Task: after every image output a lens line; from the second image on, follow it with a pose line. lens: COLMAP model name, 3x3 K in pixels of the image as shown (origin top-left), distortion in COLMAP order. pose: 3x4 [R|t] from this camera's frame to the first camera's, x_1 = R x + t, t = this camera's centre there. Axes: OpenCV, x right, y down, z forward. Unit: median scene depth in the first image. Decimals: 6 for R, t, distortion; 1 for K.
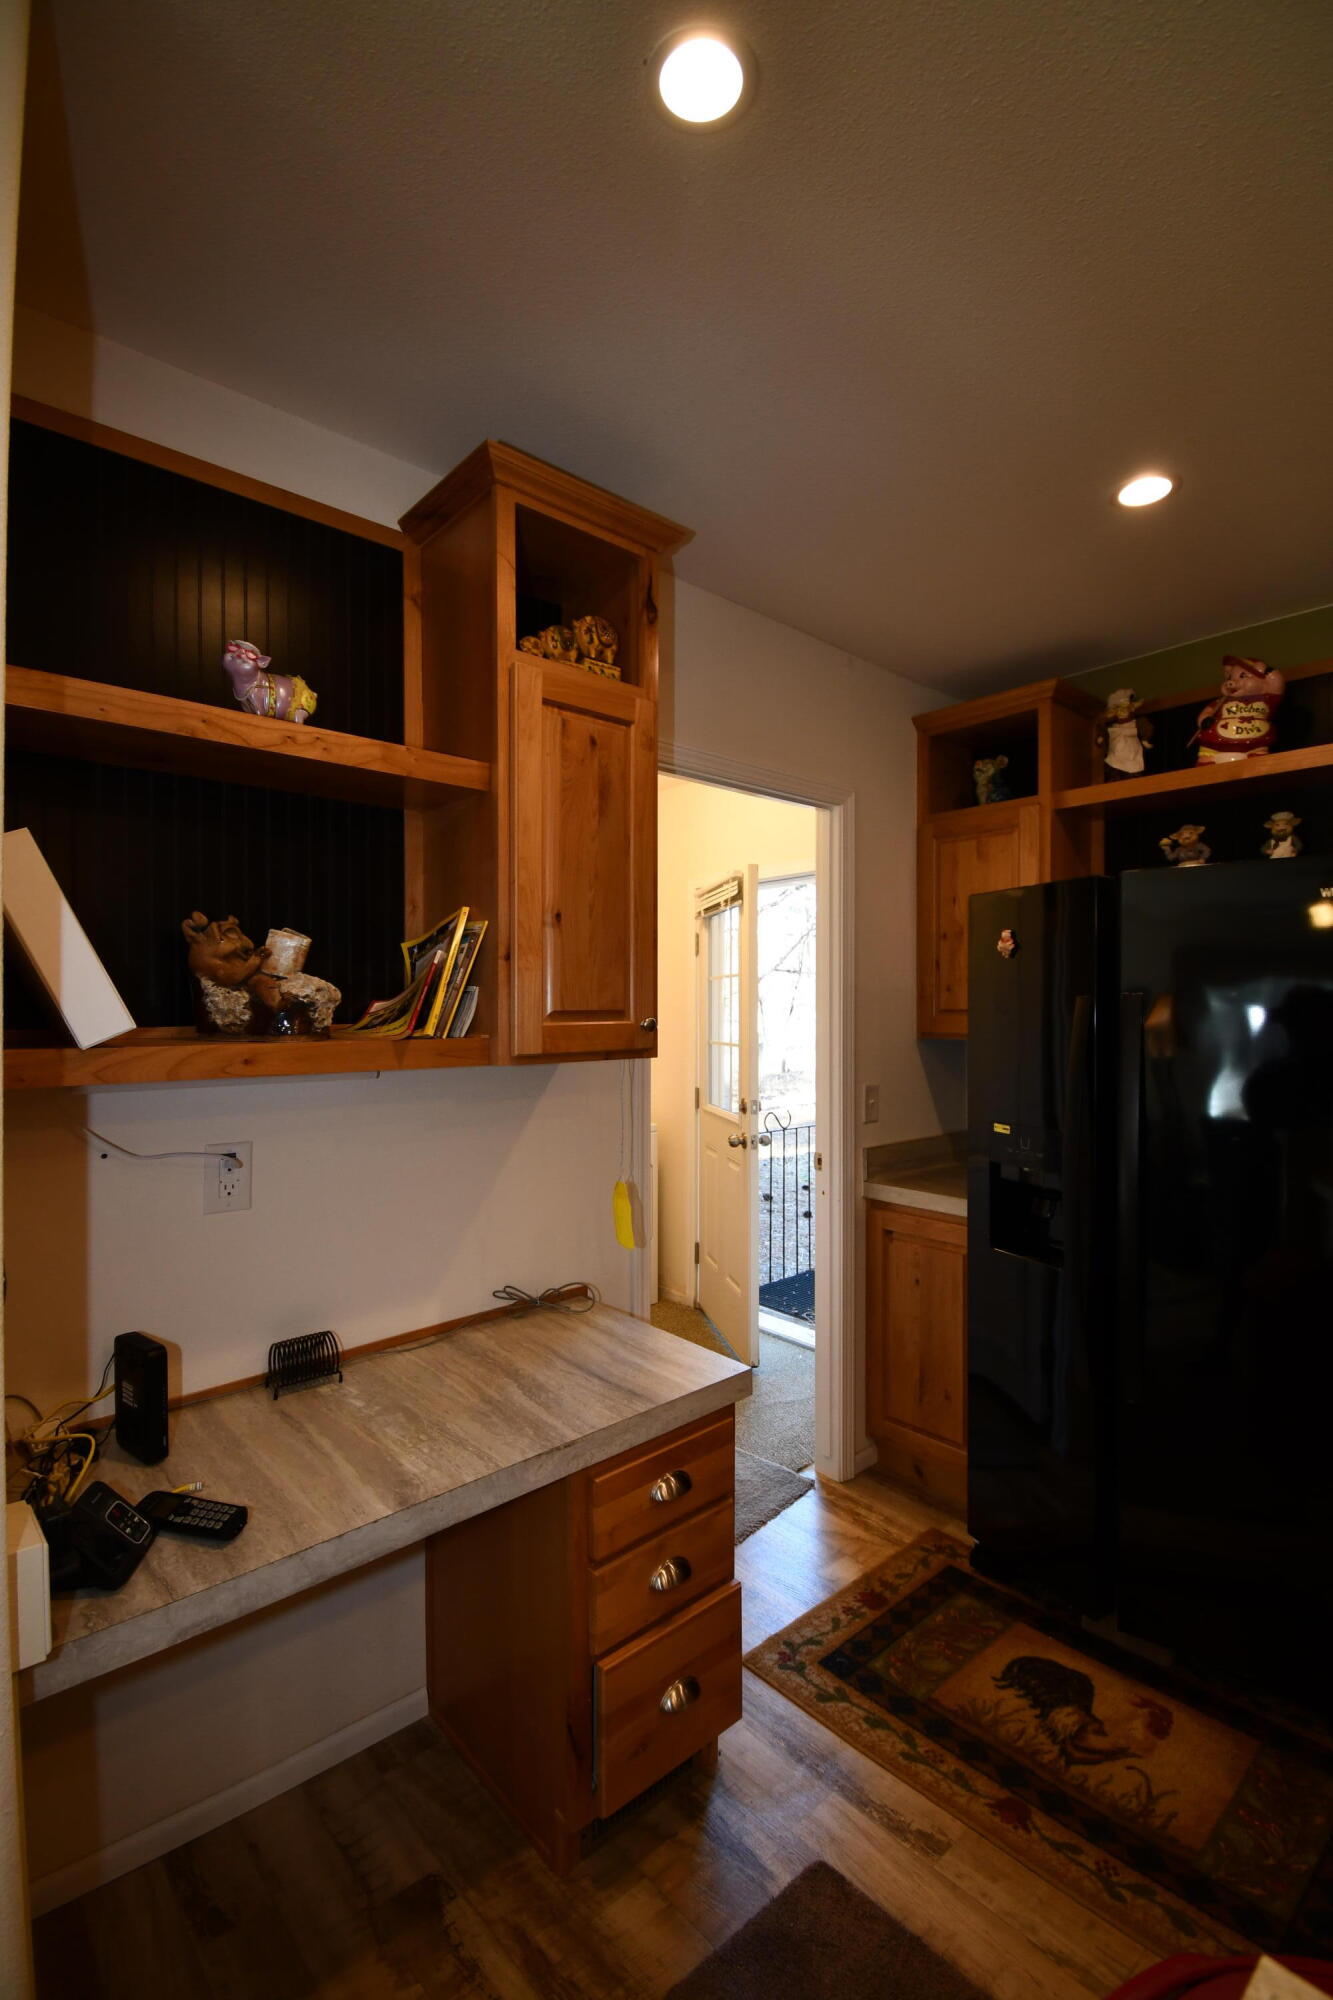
lens RADIAL K [[890.4, 0, 665.4], [0, 890.4, 1009.4], [0, 0, 1]] dist [0.021184, -0.023131]
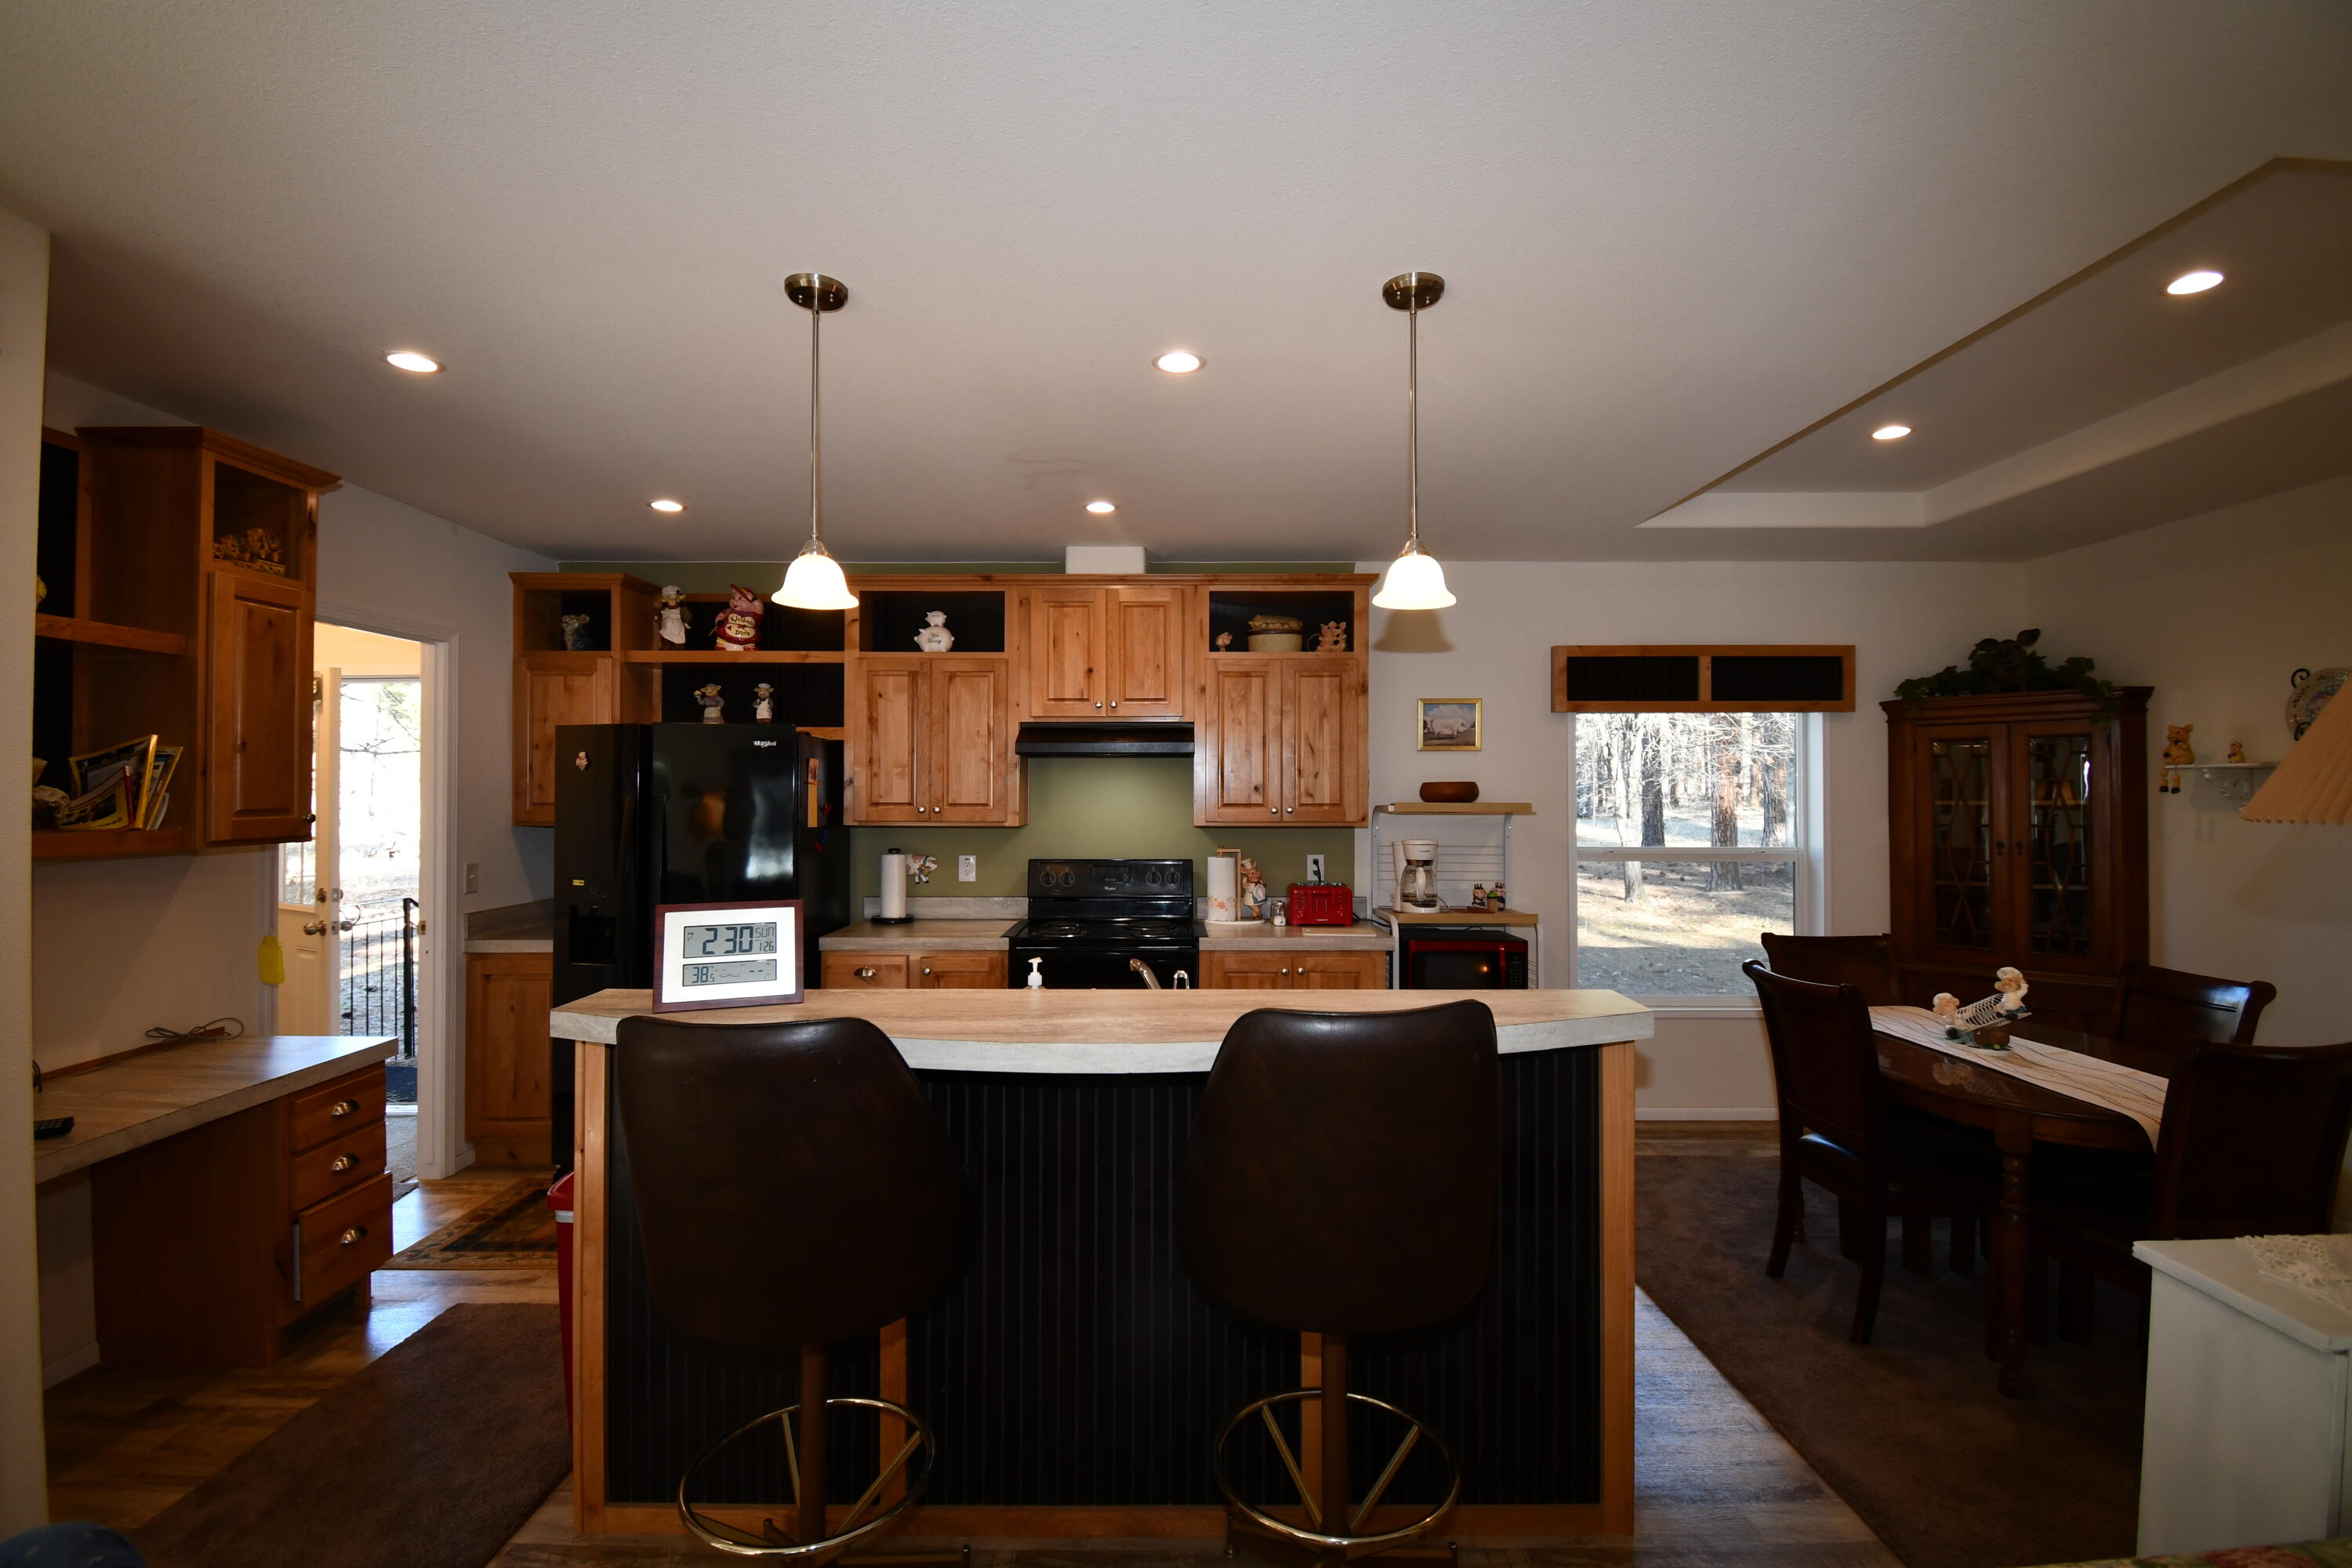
lens RADIAL K [[1047.1, 0, 1165.4], [0, 1047.1, 782.2], [0, 0, 1]] dist [0.021184, -0.023131]
pose [[0.664466, 0.007238, 0.747283, -0.255923], [-0.000579, 0.999958, -0.009170, -0.018383], [-0.747318, 0.005661, 0.664442, -0.803511]]
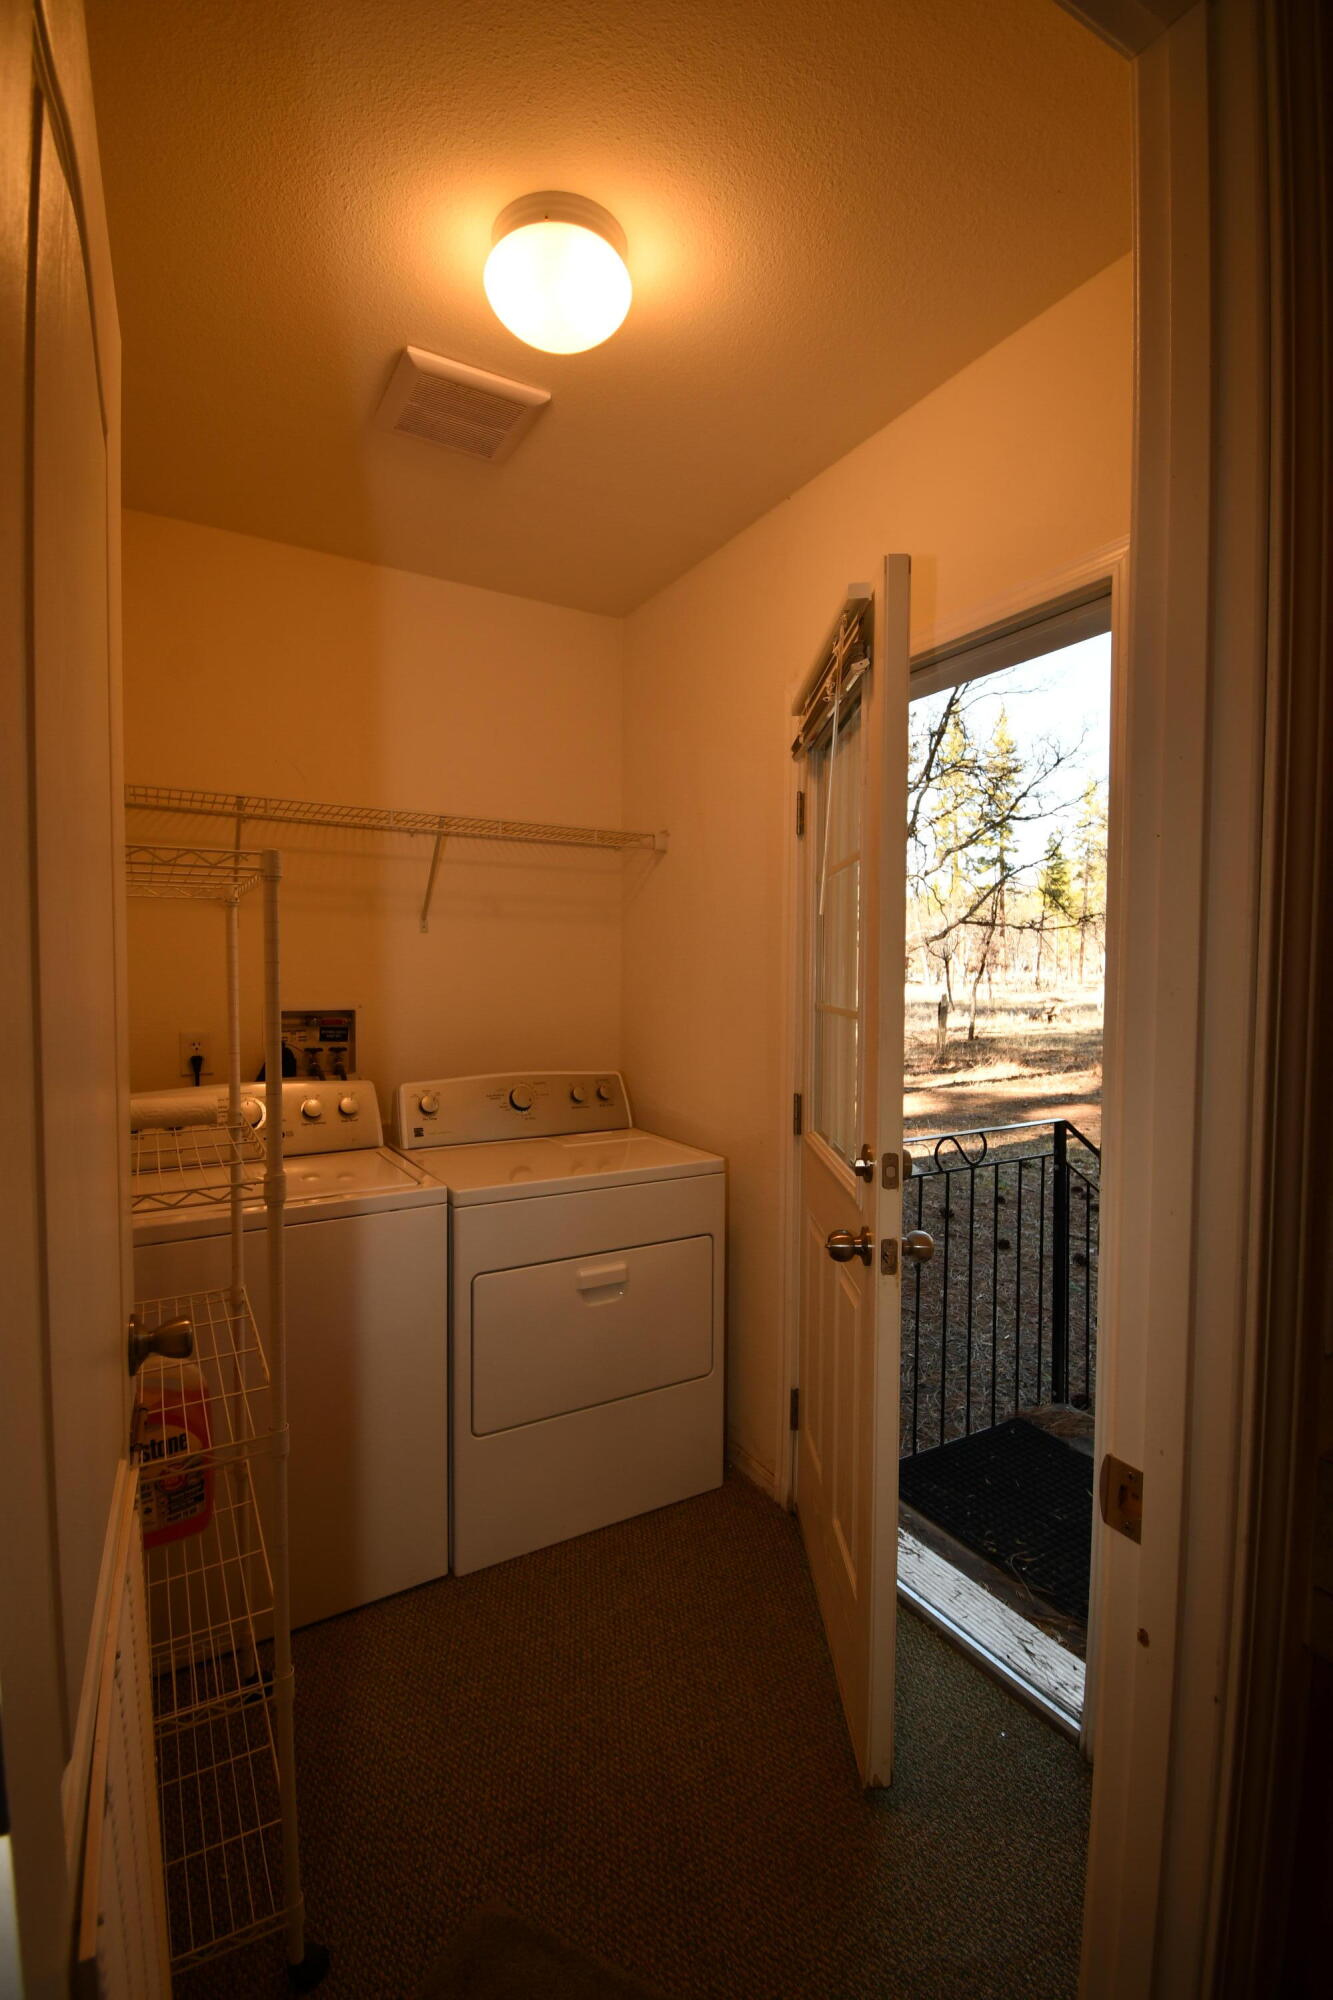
lens RADIAL K [[890.4, 0, 665.4], [0, 890.4, 1009.4], [0, 0, 1]] dist [0.021184, -0.023131]
pose [[0.980306, 0.011213, -0.197165, 0.104114], [-0.001855, 0.998865, 0.047585, 0.024677], [0.197475, -0.046282, 0.979215, 0.812442]]
